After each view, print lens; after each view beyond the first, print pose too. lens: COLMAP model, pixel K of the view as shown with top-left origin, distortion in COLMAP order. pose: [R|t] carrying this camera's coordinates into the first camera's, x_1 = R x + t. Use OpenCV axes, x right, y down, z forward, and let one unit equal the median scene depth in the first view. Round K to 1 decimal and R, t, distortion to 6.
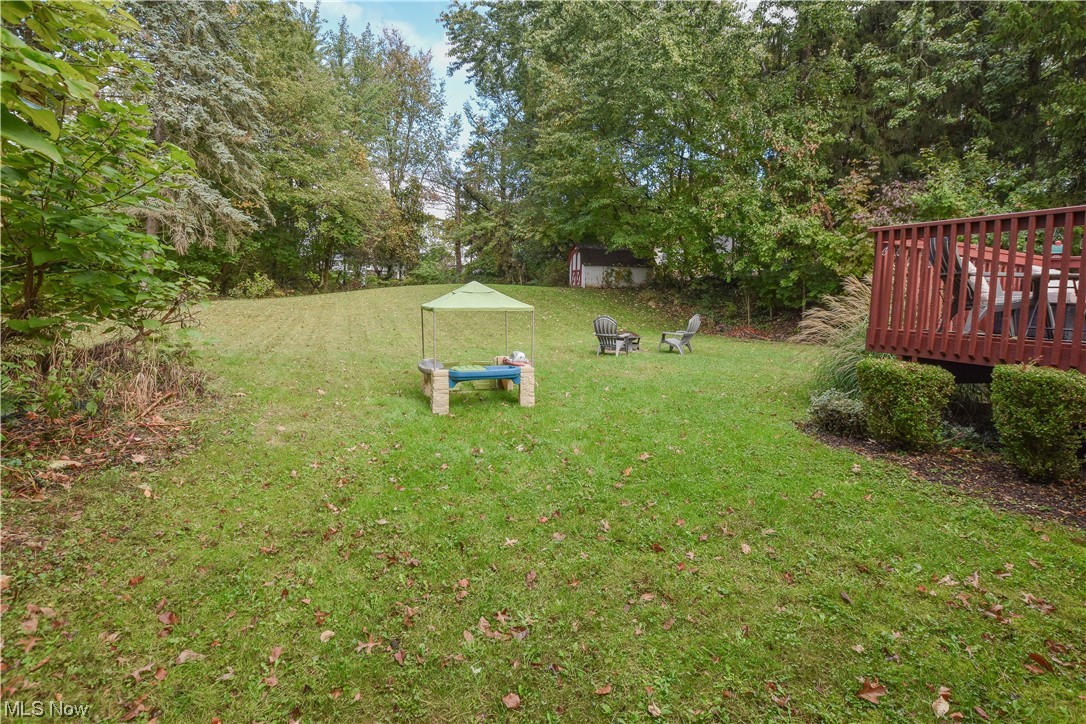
lens RADIAL K [[500.9, 0, 543.0], [0, 500.9, 362.0], [0, 0, 1]] dist [-0.035390, 0.000252]
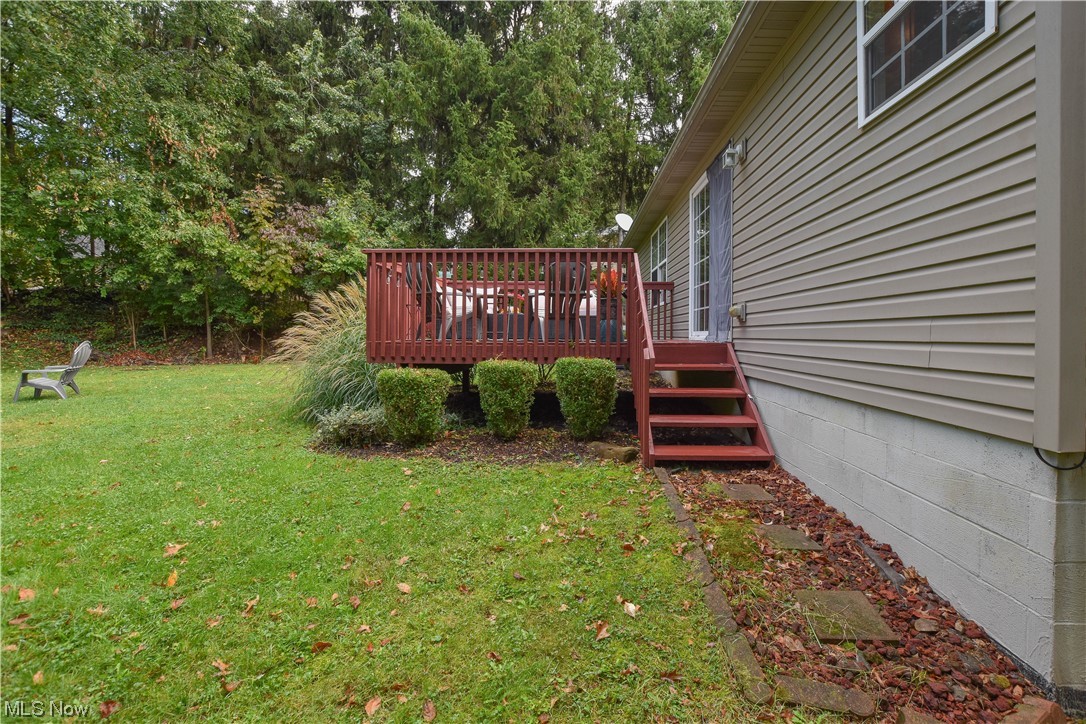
lens RADIAL K [[500.9, 0, 543.0], [0, 500.9, 362.0], [0, 0, 1]] dist [-0.035390, 0.000252]
pose [[0.375906, -0.106531, 0.920514, -0.105535], [0.130602, 0.989545, 0.061186, -0.022511], [-0.917408, 0.097221, 0.385889, 0.125428]]
